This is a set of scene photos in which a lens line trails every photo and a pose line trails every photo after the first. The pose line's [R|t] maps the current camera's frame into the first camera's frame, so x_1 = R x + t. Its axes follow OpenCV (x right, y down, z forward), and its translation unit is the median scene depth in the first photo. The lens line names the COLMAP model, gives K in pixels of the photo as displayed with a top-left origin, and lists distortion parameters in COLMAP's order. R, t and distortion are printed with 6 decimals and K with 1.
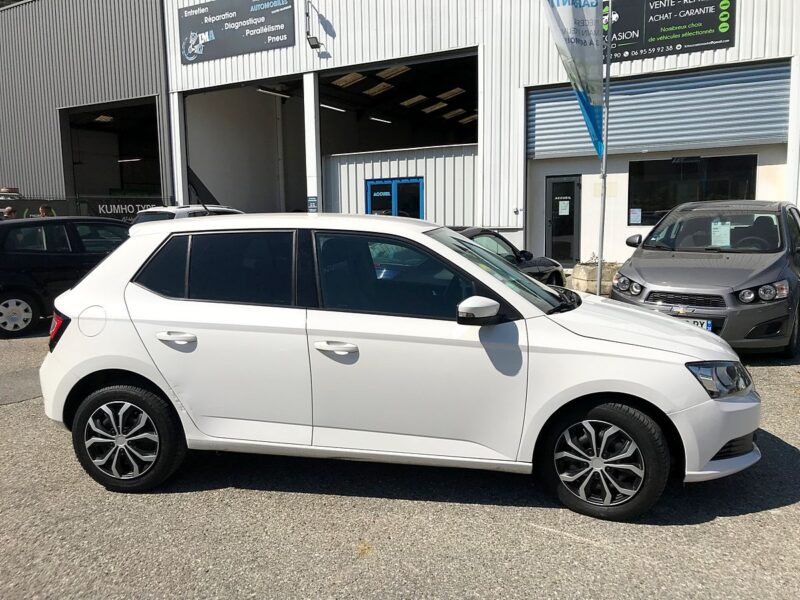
lens RADIAL K [[658.2, 0, 398.8], [0, 658.2, 300.8], [0, 0, 1]] dist [0.013160, -0.013276]
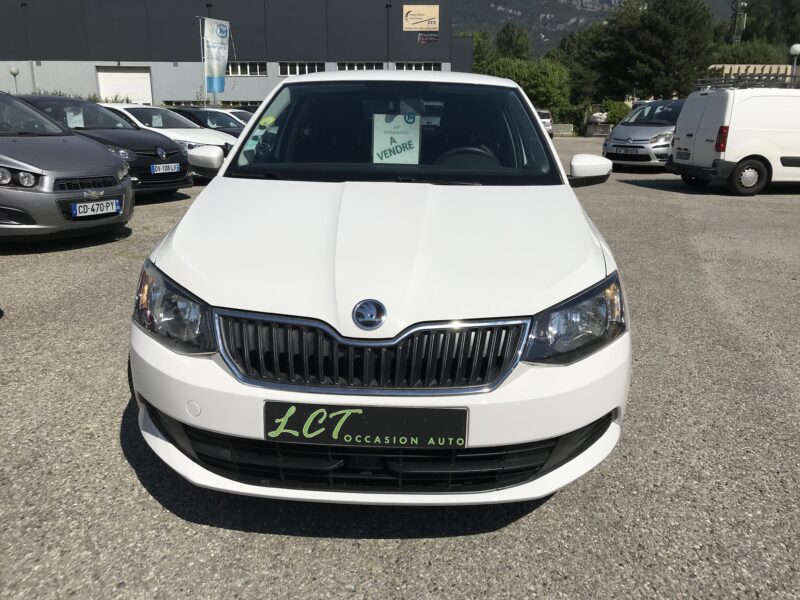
lens RADIAL K [[655.9, 0, 400.5], [0, 655.9, 297.3], [0, 0, 1]] dist [0.010813, -0.003285]
pose [[-0.170058, -0.243089, 0.954981, -0.289937], [0.122769, 0.956320, 0.265292, -0.019717], [-0.977757, 0.162357, -0.132786, 0.332124]]
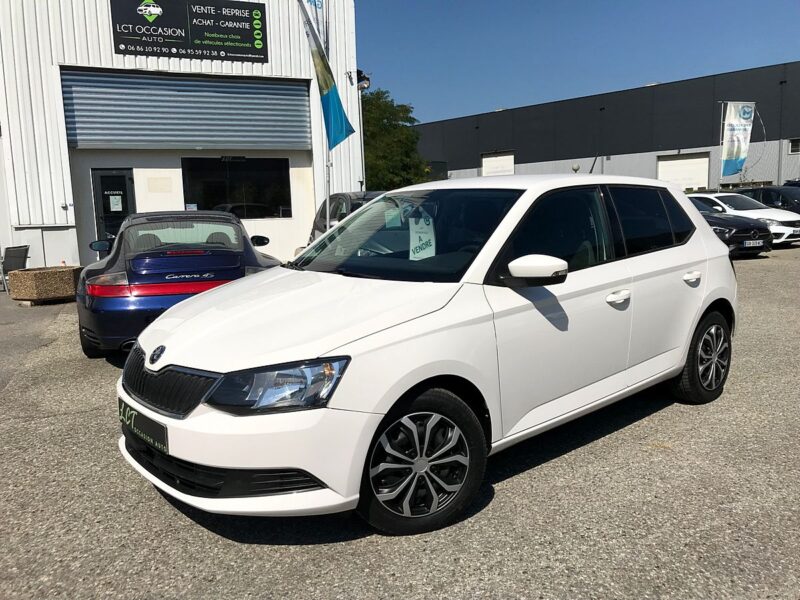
lens RADIAL K [[651.4, 0, 398.7], [0, 651.4, 298.1], [0, 0, 1]] dist [0.017664, 0.001439]
pose [[0.605285, -0.108161, 0.788626, -0.278559], [0.119863, 0.991814, 0.044032, -0.000271], [-0.786932, 0.067875, 0.613295, 0.138109]]
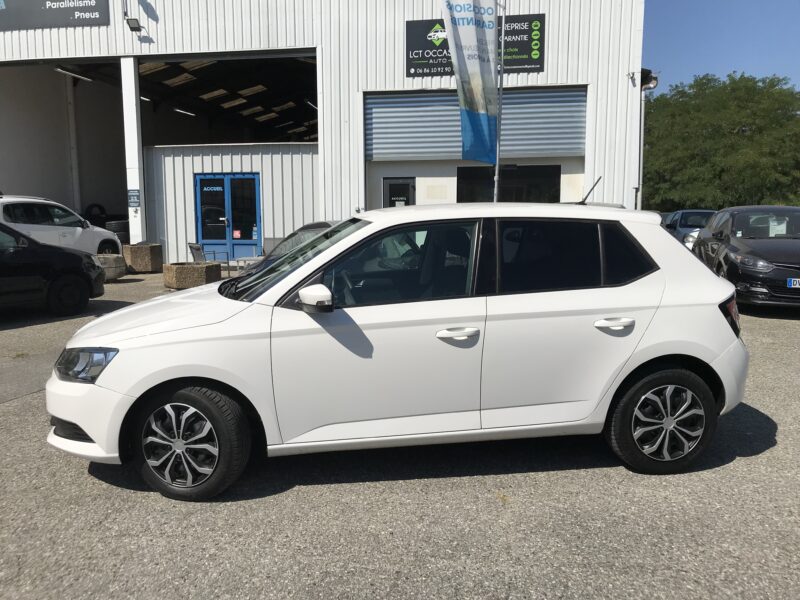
lens RADIAL K [[655.9, 0, 400.5], [0, 655.9, 297.3], [0, 0, 1]] dist [0.010813, -0.003285]
pose [[0.938445, -0.027857, 0.344305, -0.132459], [0.029446, 0.999566, 0.000614, 0.005798], [-0.344172, 0.009562, 0.938858, -0.001518]]
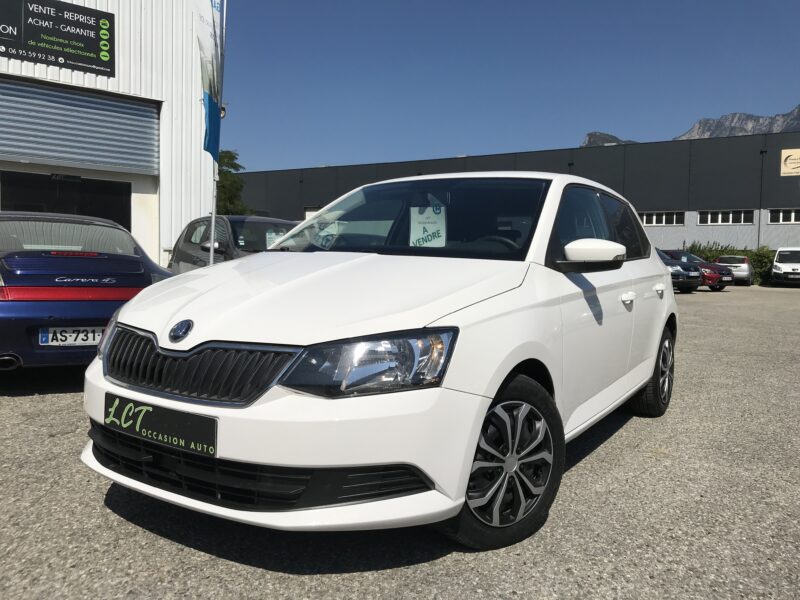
lens RADIAL K [[652.0, 0, 397.2], [0, 652.0, 298.8], [0, 0, 1]] dist [0.019212, -0.002879]
pose [[0.361947, -0.025415, 0.931852, -0.291261], [0.091112, 0.995807, -0.008230, 0.015297], [-0.927736, 0.087882, 0.362744, 0.217956]]
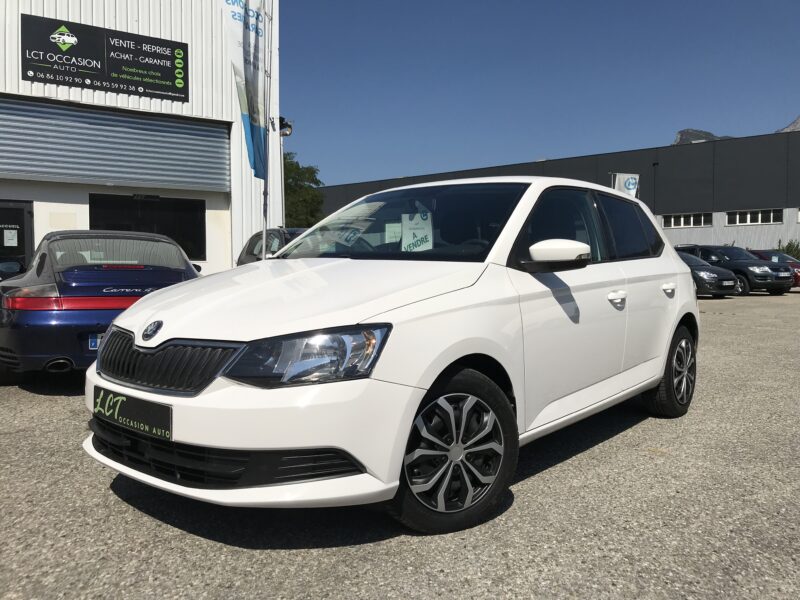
lens RADIAL K [[651.4, 0, 398.7], [0, 651.4, 298.1], [0, 0, 1]] dist [0.017664, 0.001439]
pose [[0.475473, -0.019797, 0.879507, -0.288180], [0.104862, 0.993894, -0.034318, 0.021256], [-0.873458, 0.108544, 0.474646, 0.180757]]
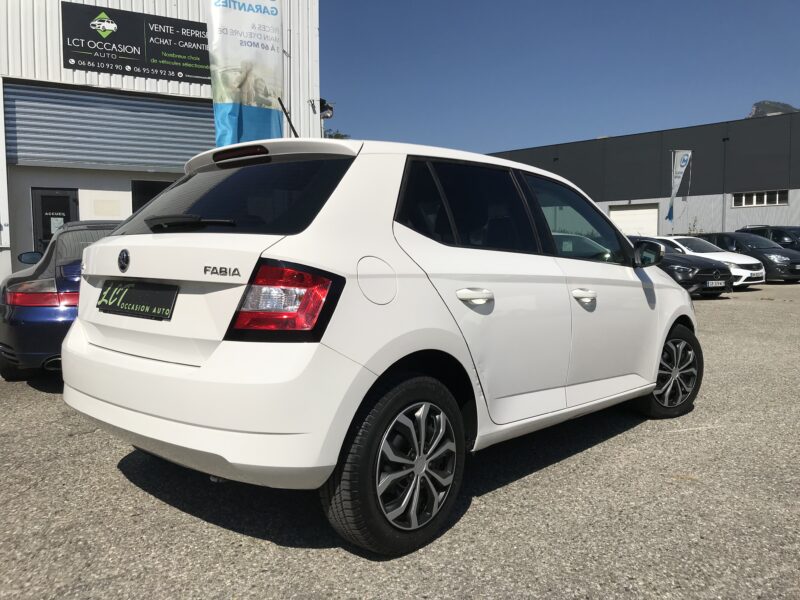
lens RADIAL K [[652.5, 0, 397.0], [0, 652.5, 300.3], [0, 0, 1]] dist [0.020658, -0.005967]
pose [[0.552435, -0.045636, 0.832306, -0.251517], [0.101508, 0.994752, -0.012832, 0.015763], [-0.827352, 0.091574, 0.554168, 0.173067]]
